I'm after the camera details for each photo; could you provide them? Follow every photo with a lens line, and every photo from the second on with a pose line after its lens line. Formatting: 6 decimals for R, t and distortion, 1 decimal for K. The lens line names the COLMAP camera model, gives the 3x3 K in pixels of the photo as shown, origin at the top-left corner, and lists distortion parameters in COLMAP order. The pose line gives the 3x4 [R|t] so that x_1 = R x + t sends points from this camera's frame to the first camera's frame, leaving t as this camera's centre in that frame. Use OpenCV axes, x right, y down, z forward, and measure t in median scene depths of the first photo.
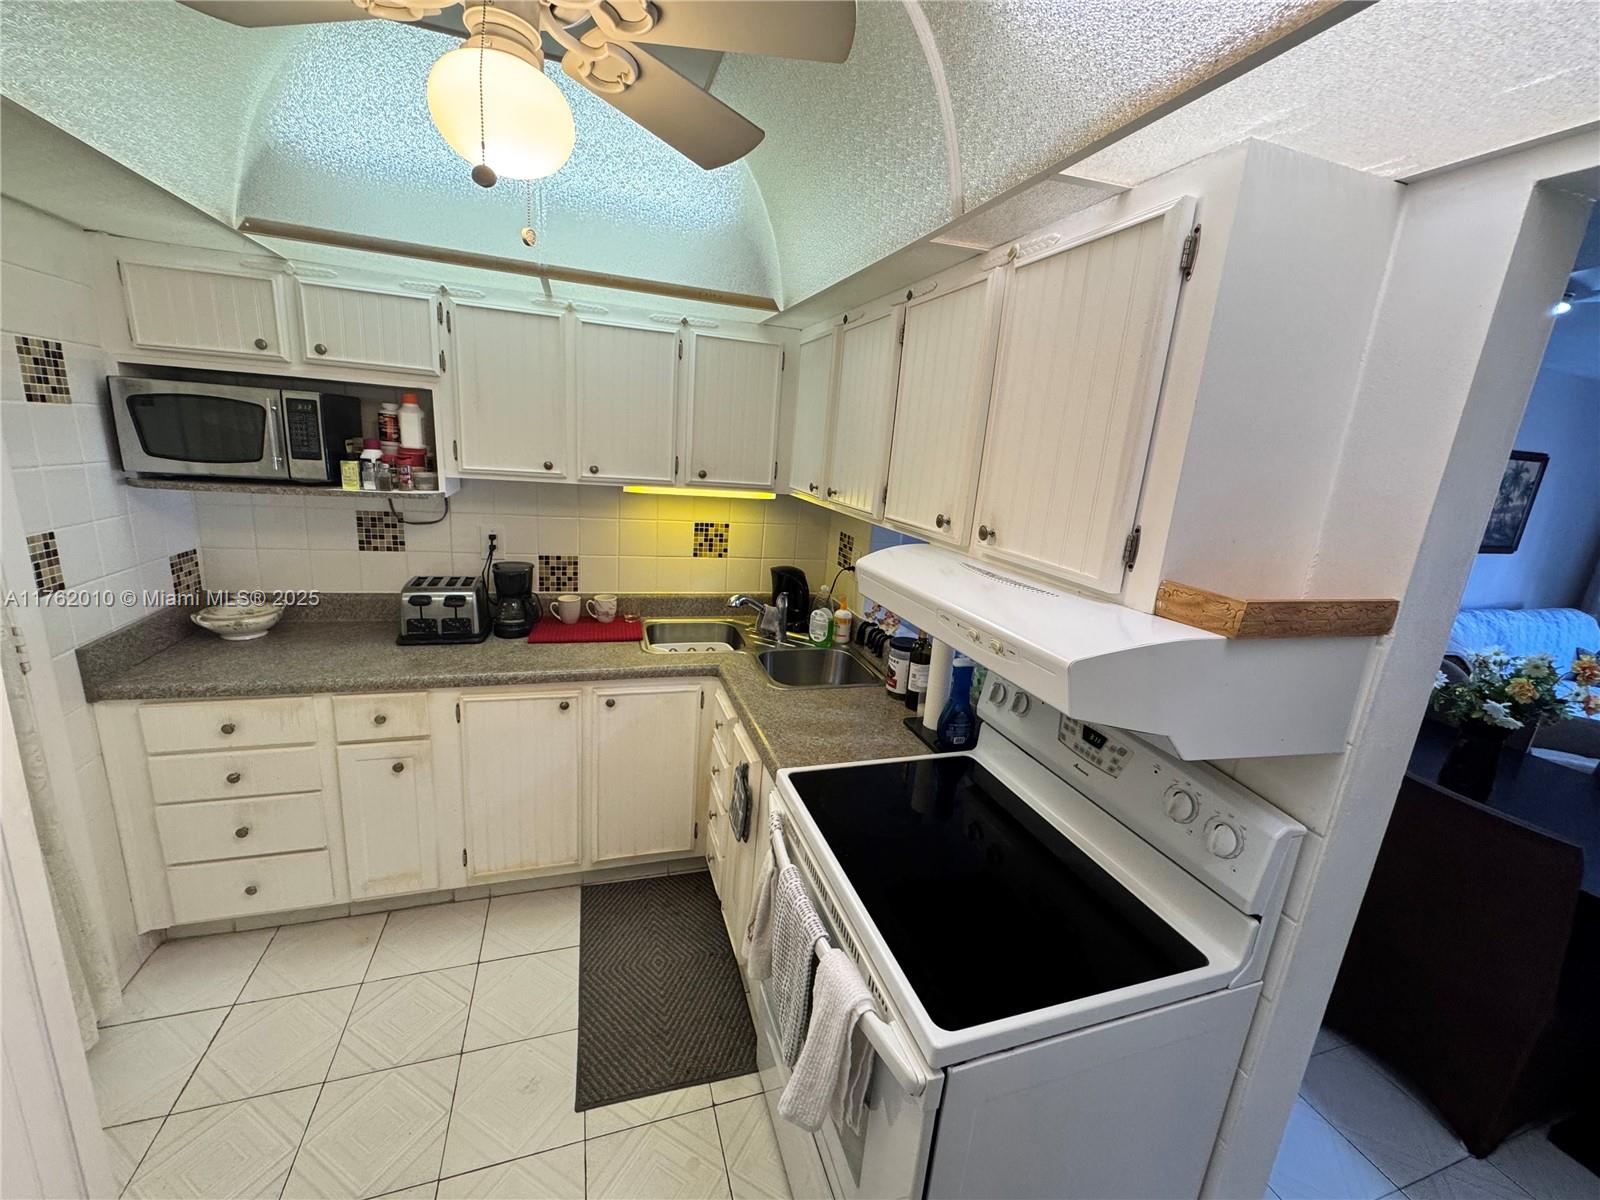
lens RADIAL K [[639.3, 0, 799.8], [0, 639.3, 599.3], [0, 0, 1]] dist [0.001525, 0.000197]
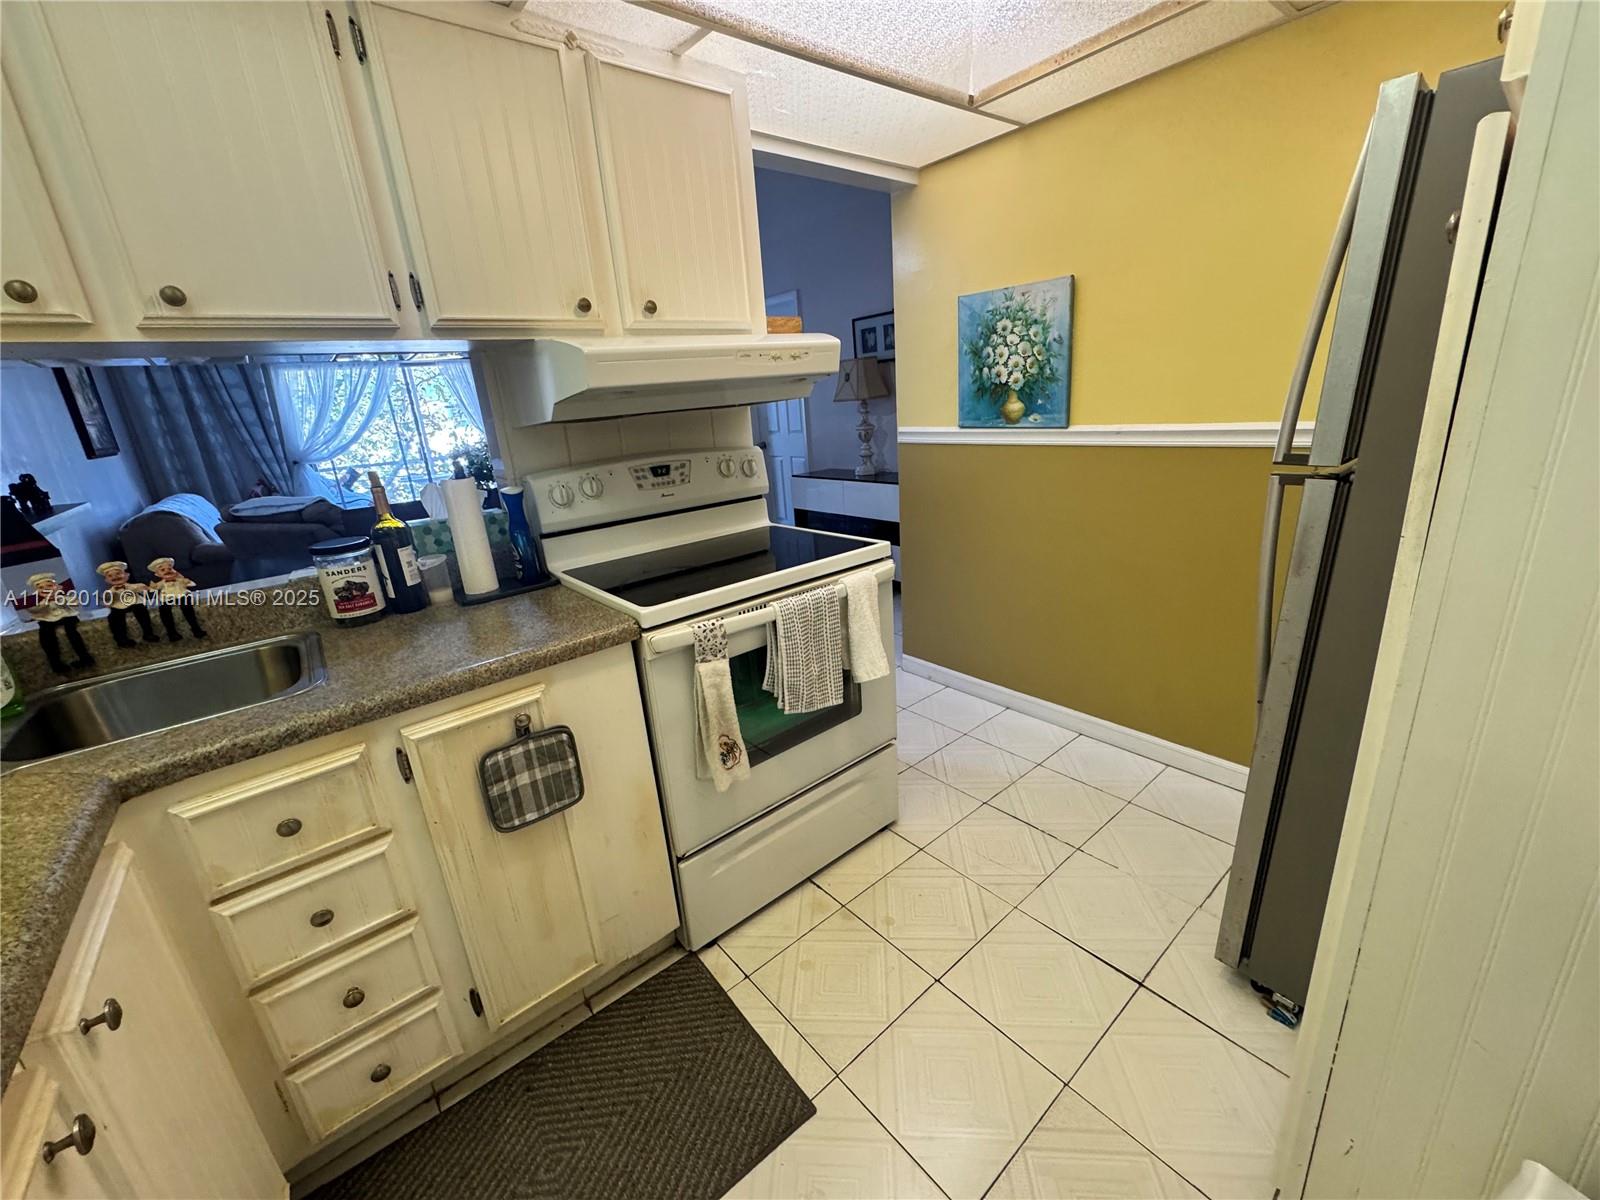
lens RADIAL K [[639.3, 0, 801.8], [0, 639.3, 597.4], [0, 0, 1]] dist [0.001525, 0.000197]
pose [[-0.370336, -0.321348, 0.871543, -0.964468], [0.268346, 0.861240, 0.431574, -0.069690], [-0.889293, 0.393702, -0.232716, 1.132603]]
